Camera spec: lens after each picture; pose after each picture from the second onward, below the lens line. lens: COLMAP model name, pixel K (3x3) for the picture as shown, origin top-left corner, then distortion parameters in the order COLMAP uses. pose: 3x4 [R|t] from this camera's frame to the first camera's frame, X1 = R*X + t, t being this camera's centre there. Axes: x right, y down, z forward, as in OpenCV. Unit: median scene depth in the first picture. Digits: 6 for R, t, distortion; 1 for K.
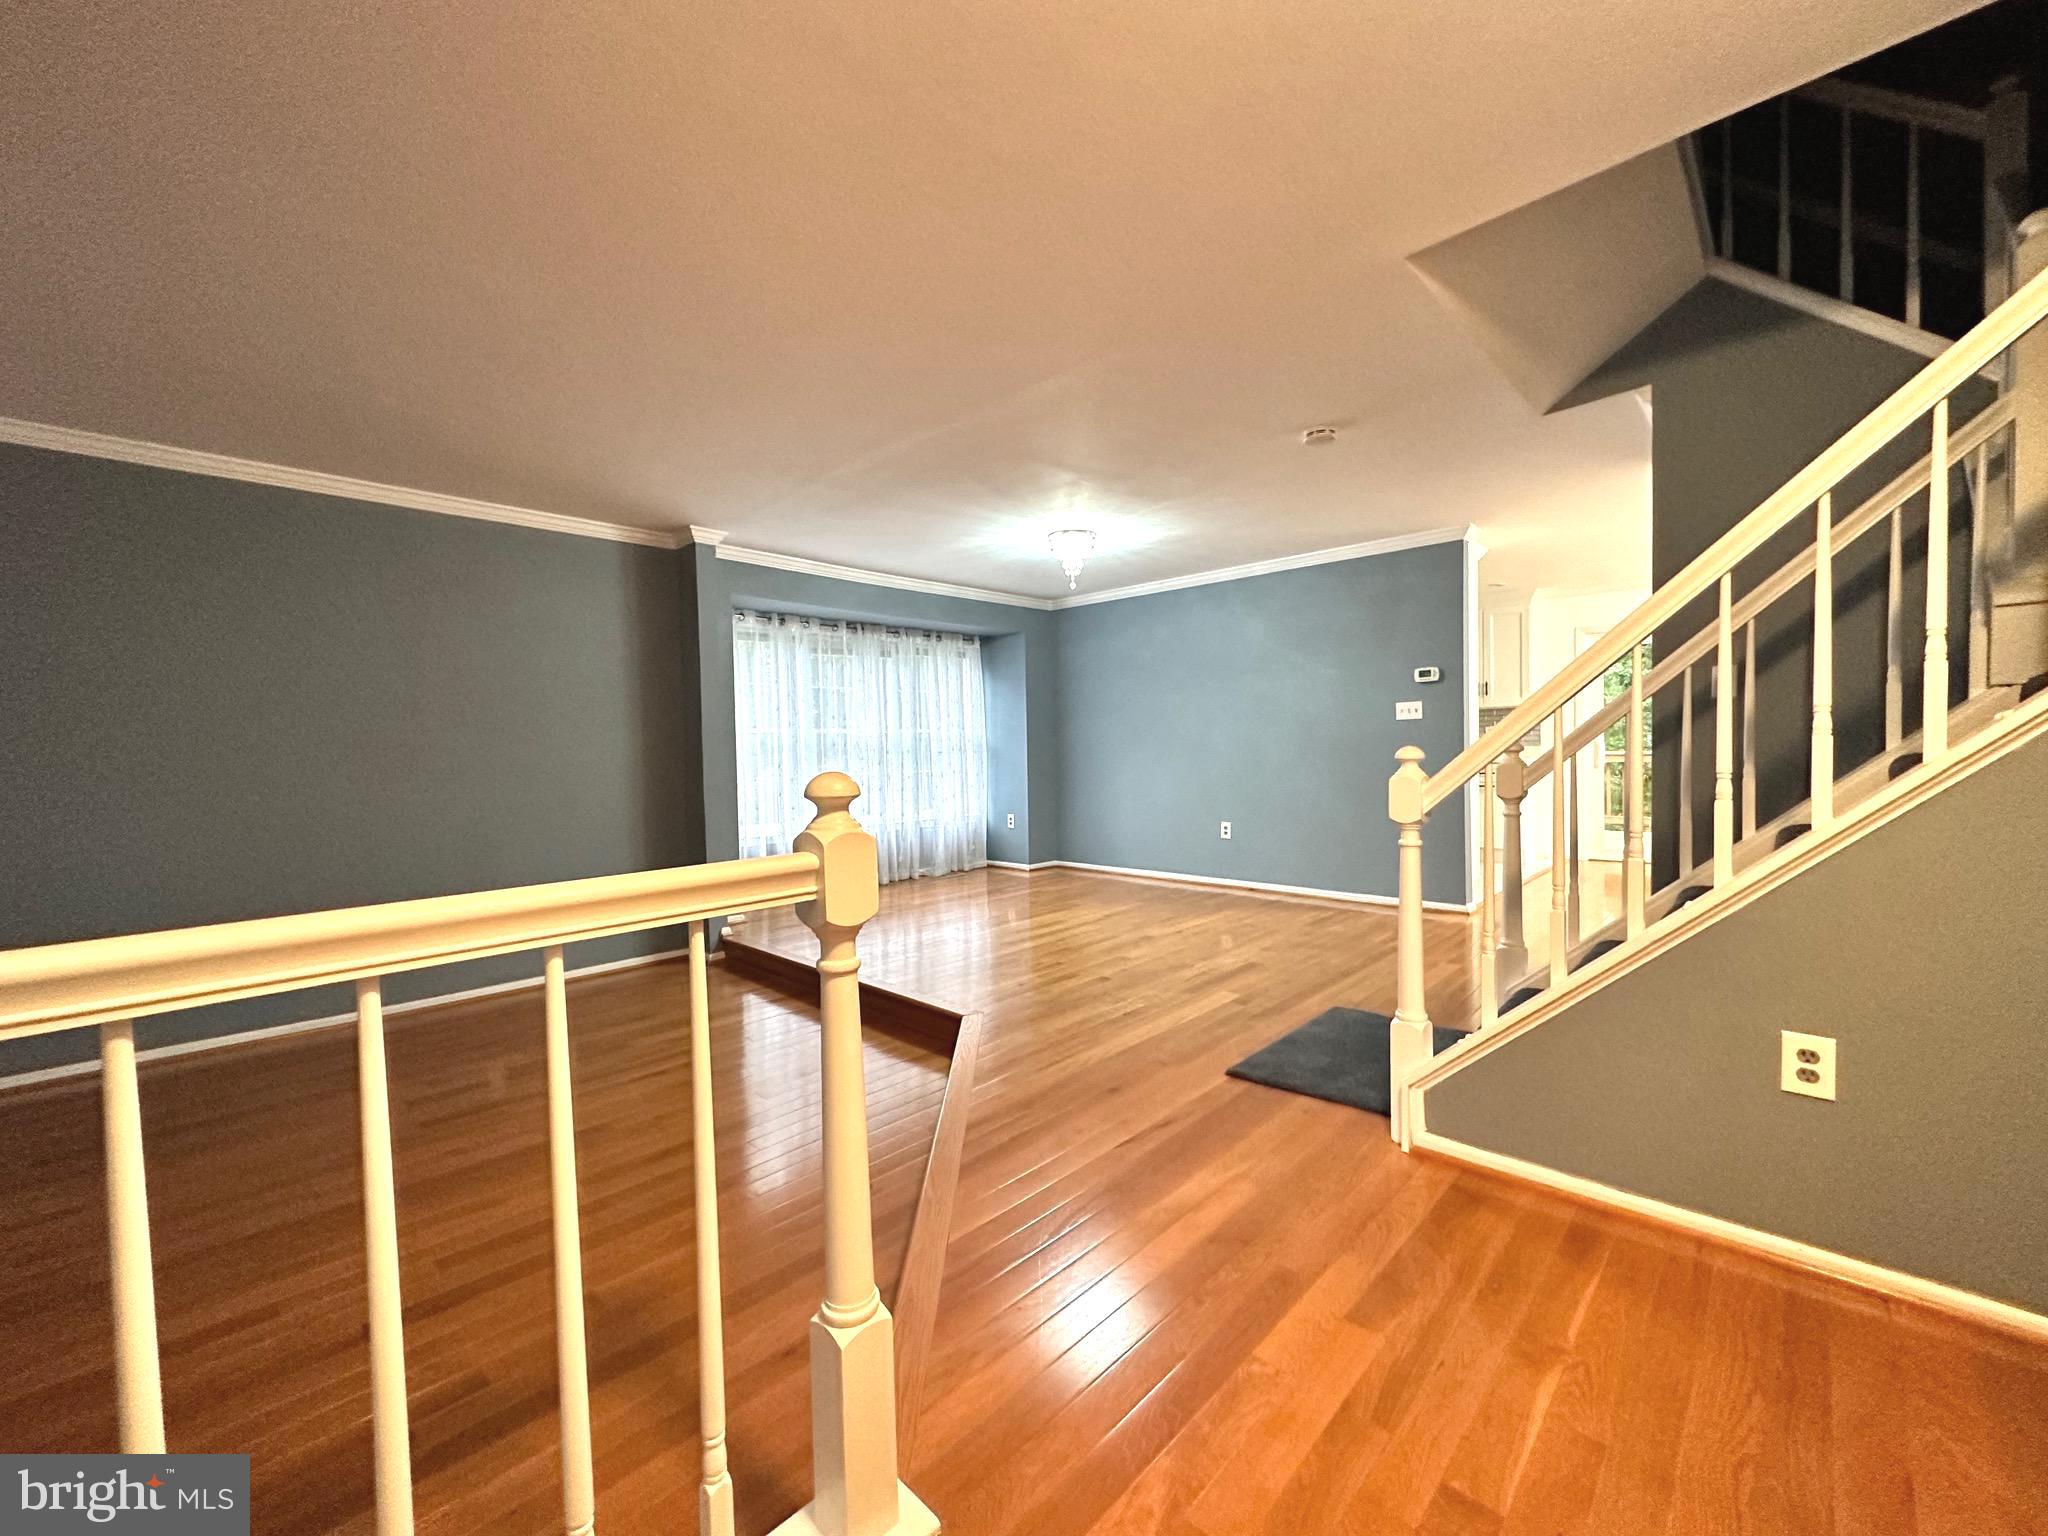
lens RADIAL K [[816.5, 0, 1028.6], [0, 816.5, 770.1], [0, 0, 1]] dist [0.000356, 0.000257]
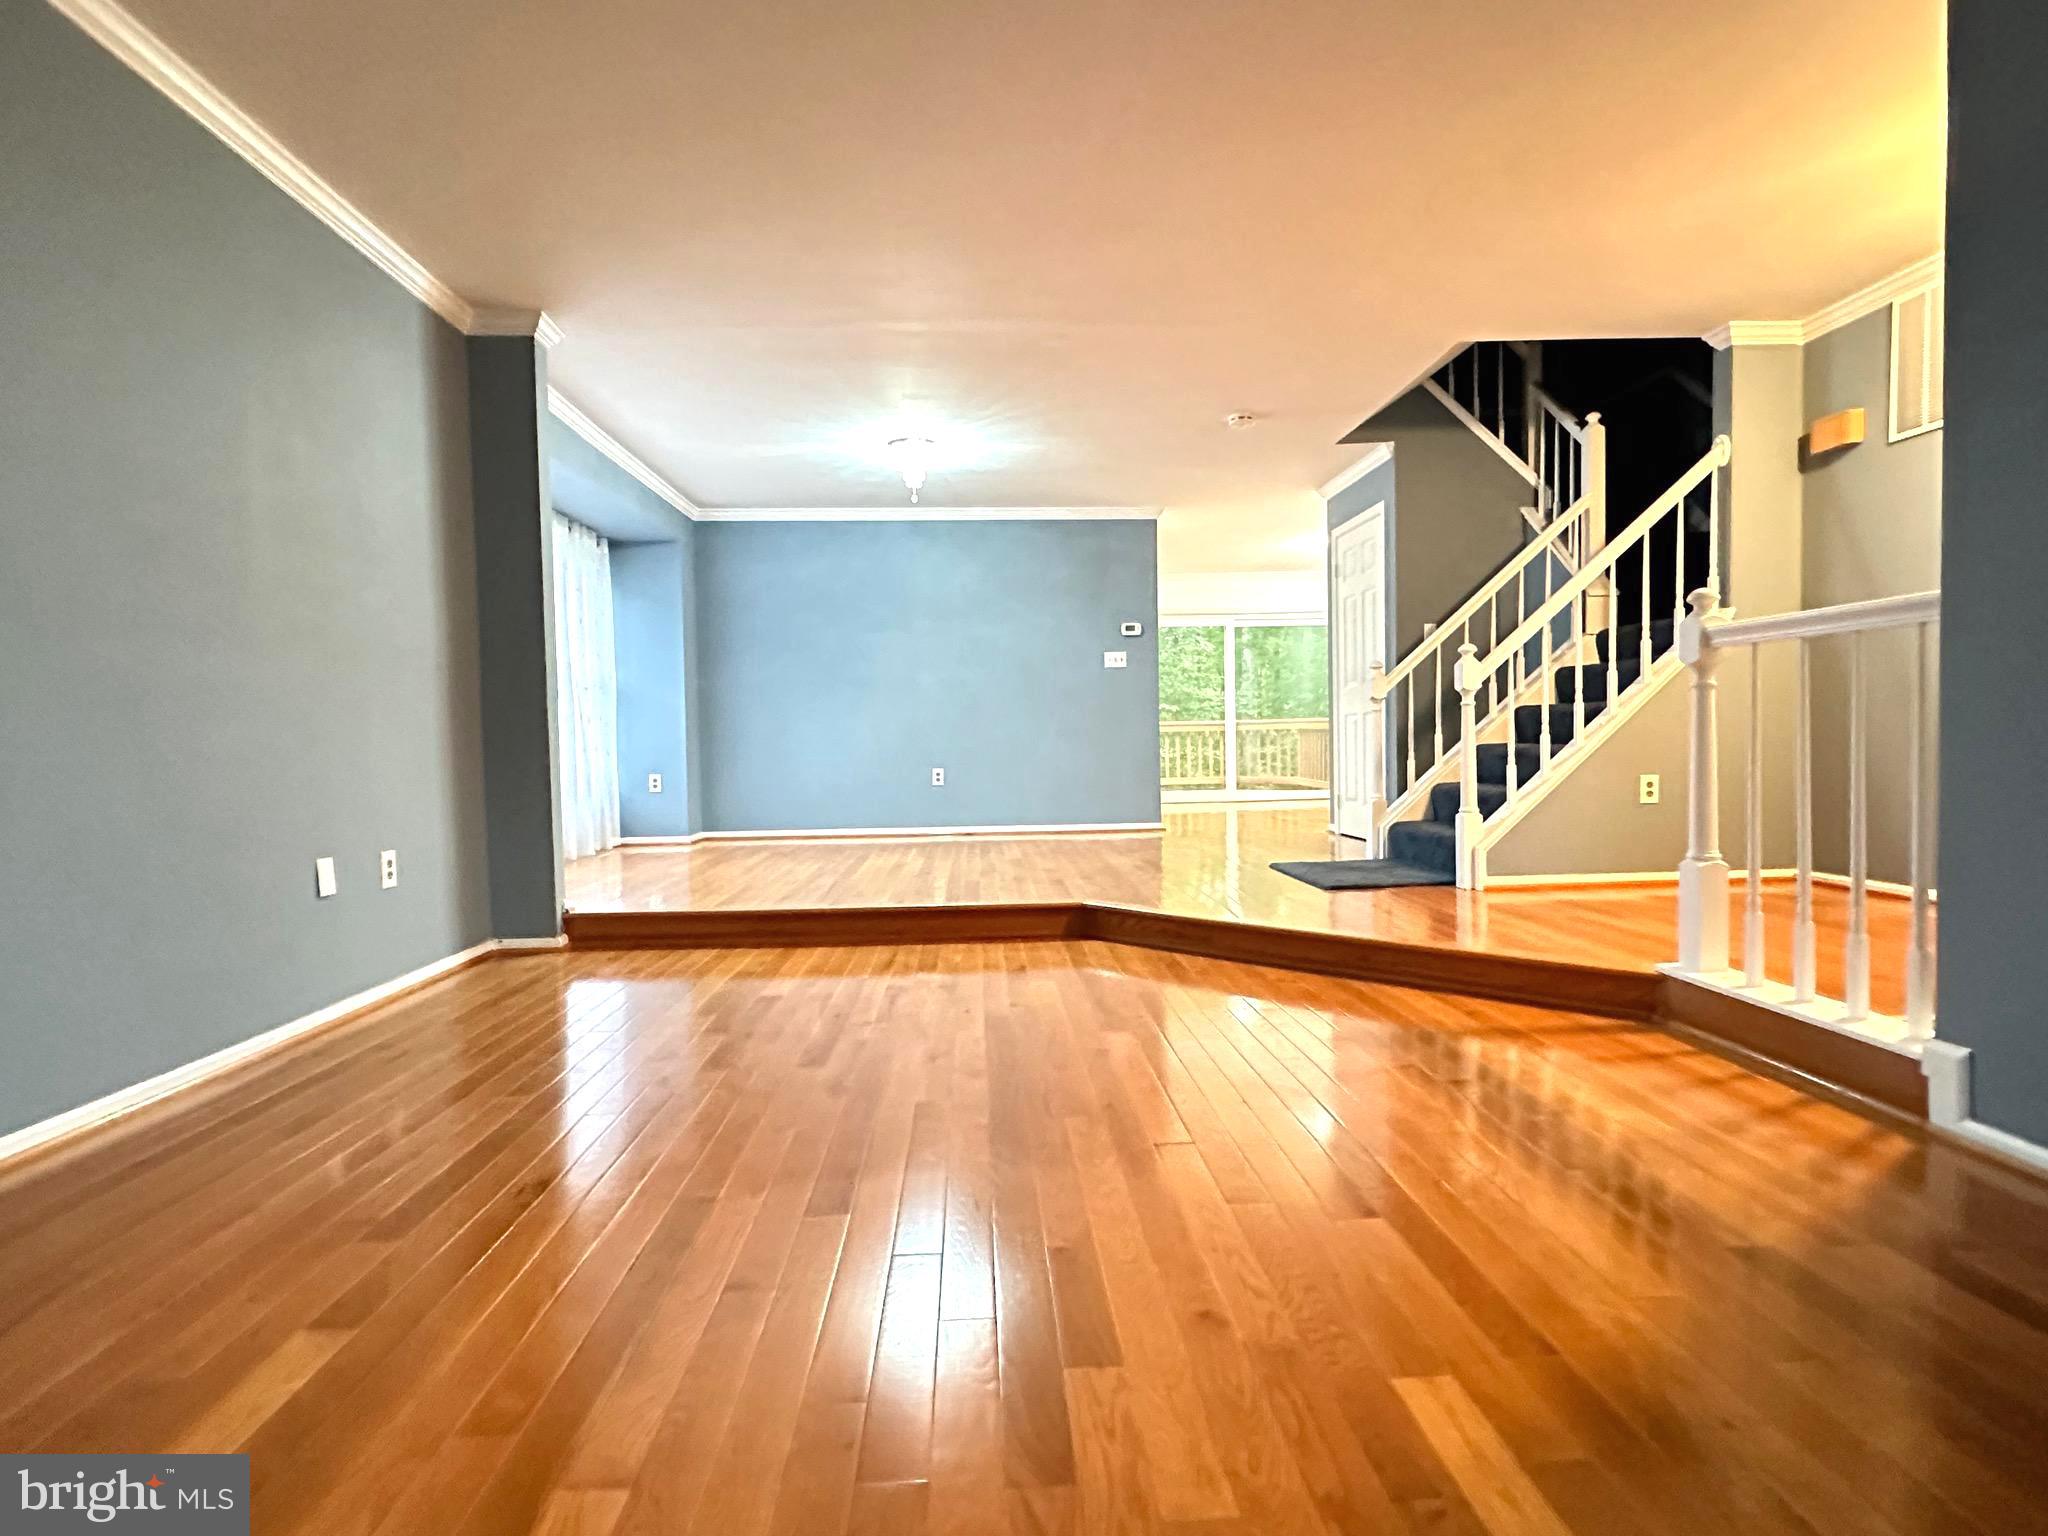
lens RADIAL K [[1038.8, 0, 1013.1], [0, 1038.8, 774.3], [0, 0, 1]] dist [0.022956, -0.000249]
pose [[0.687043, -0.015458, 0.726452, -0.705191], [0.025034, 0.999684, -0.002404, 0.089534], [-0.726185, 0.019838, 0.687213, 0.096711]]
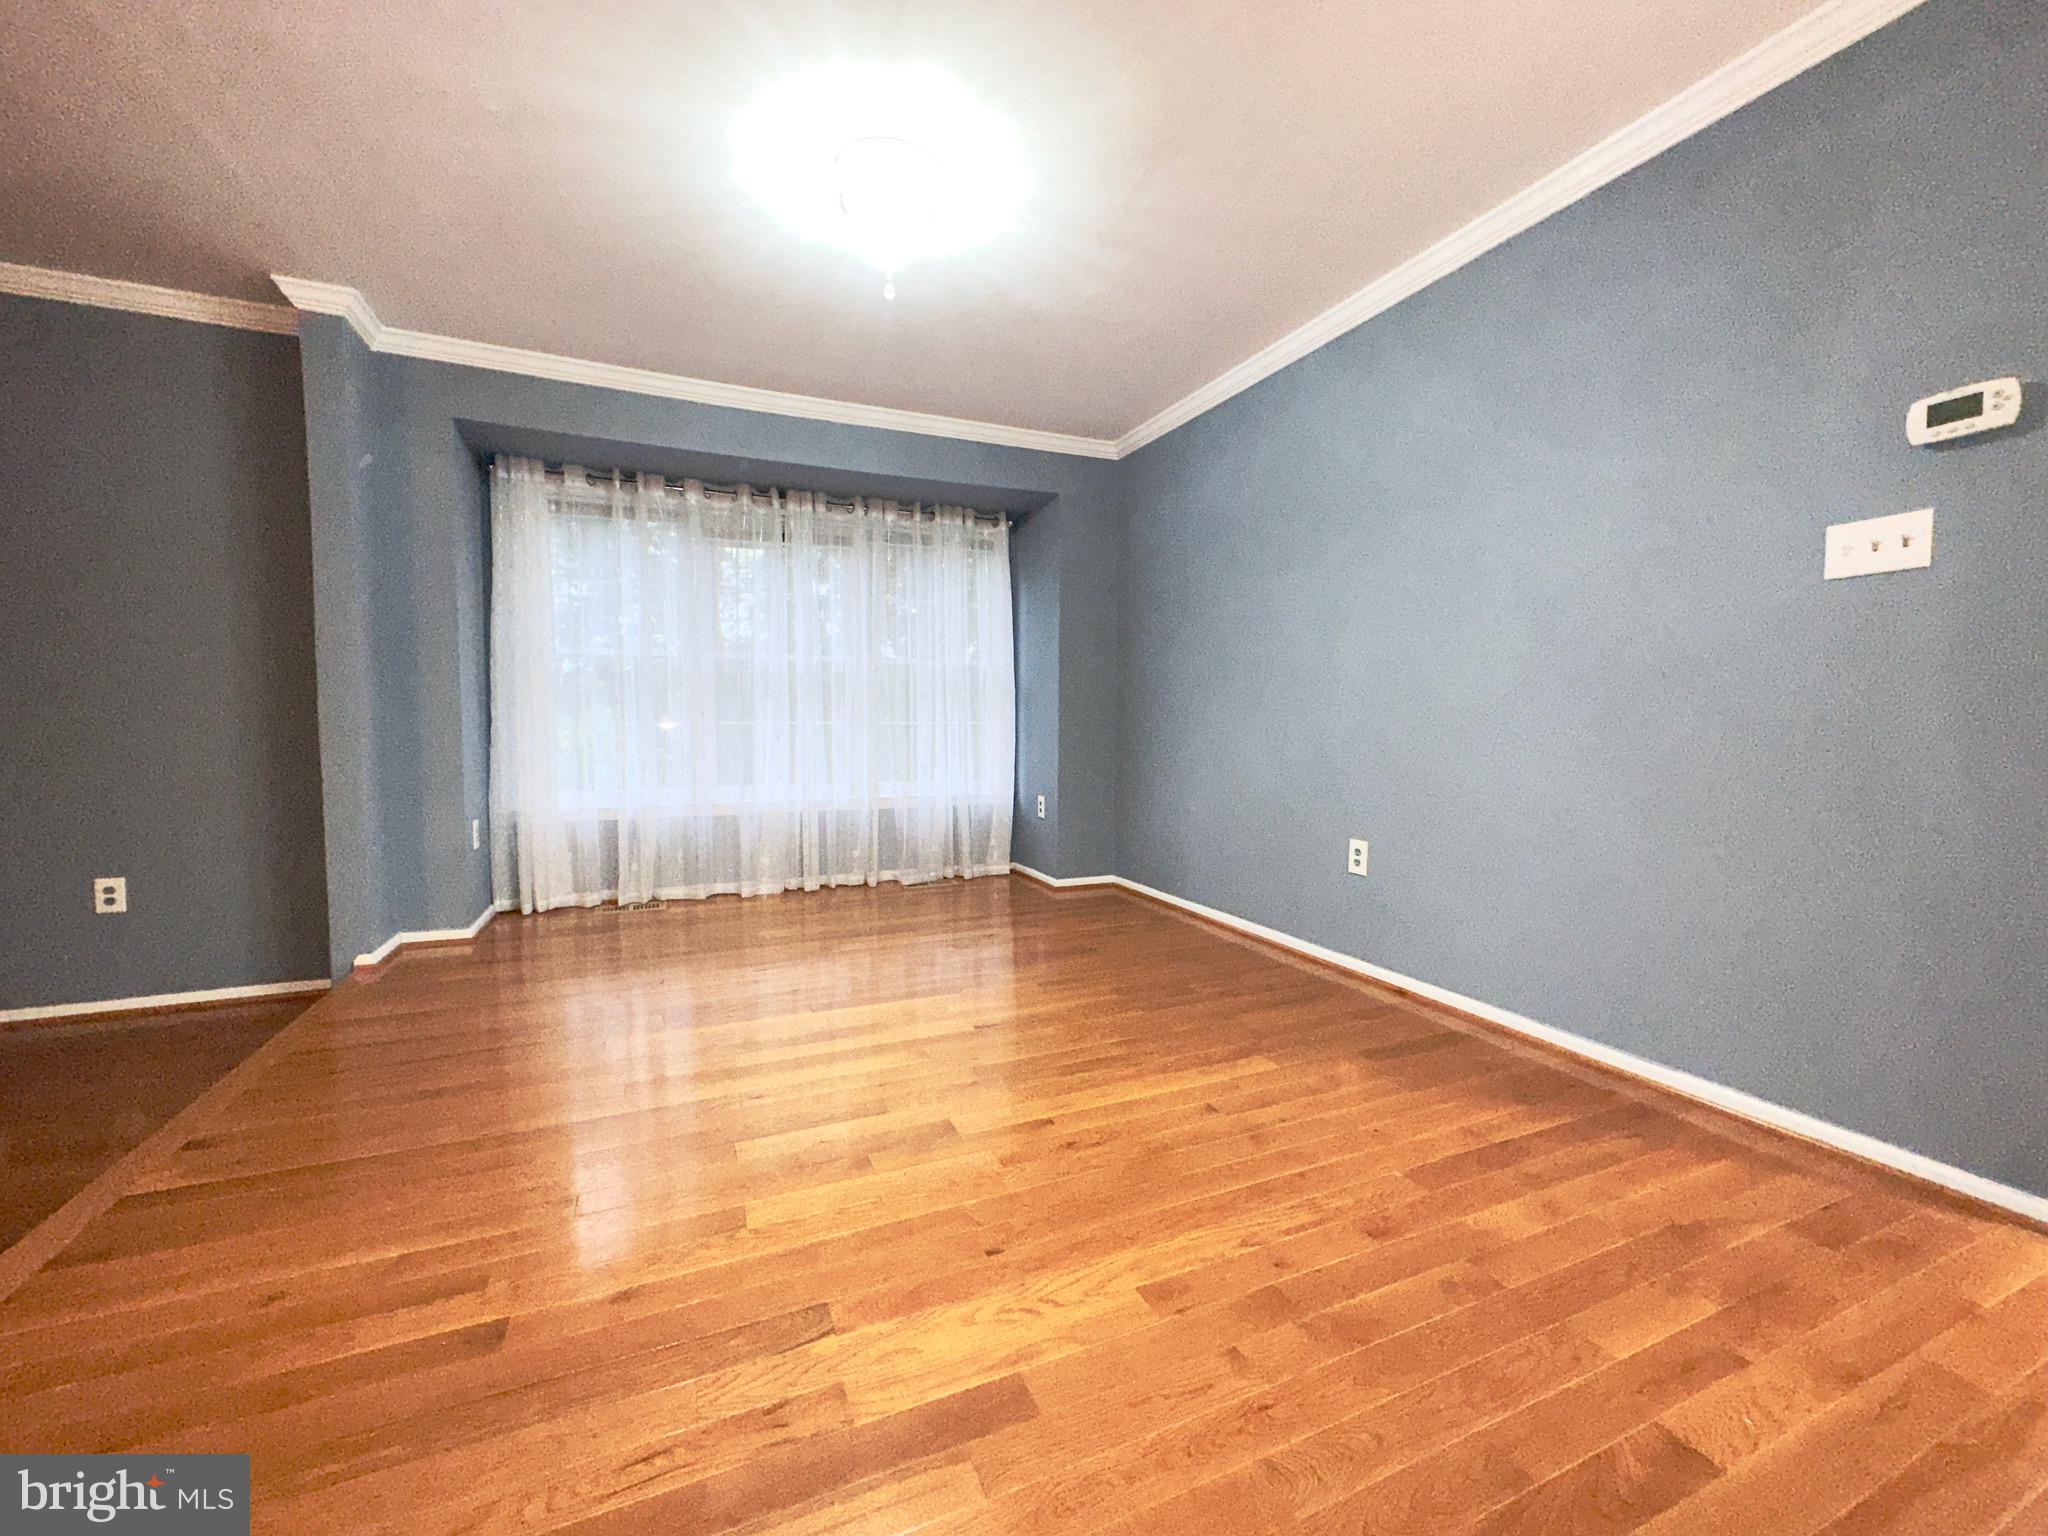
lens RADIAL K [[816.5, 0, 1027.4], [0, 816.5, 769.7], [0, 0, 1]] dist [0.000356, 0.000257]
pose [[0.922296, 0.047173, -0.383594, 0.288023], [-0.034117, 0.998586, 0.040774, 0.012076], [0.384975, -0.024519, 0.922601, 0.579514]]
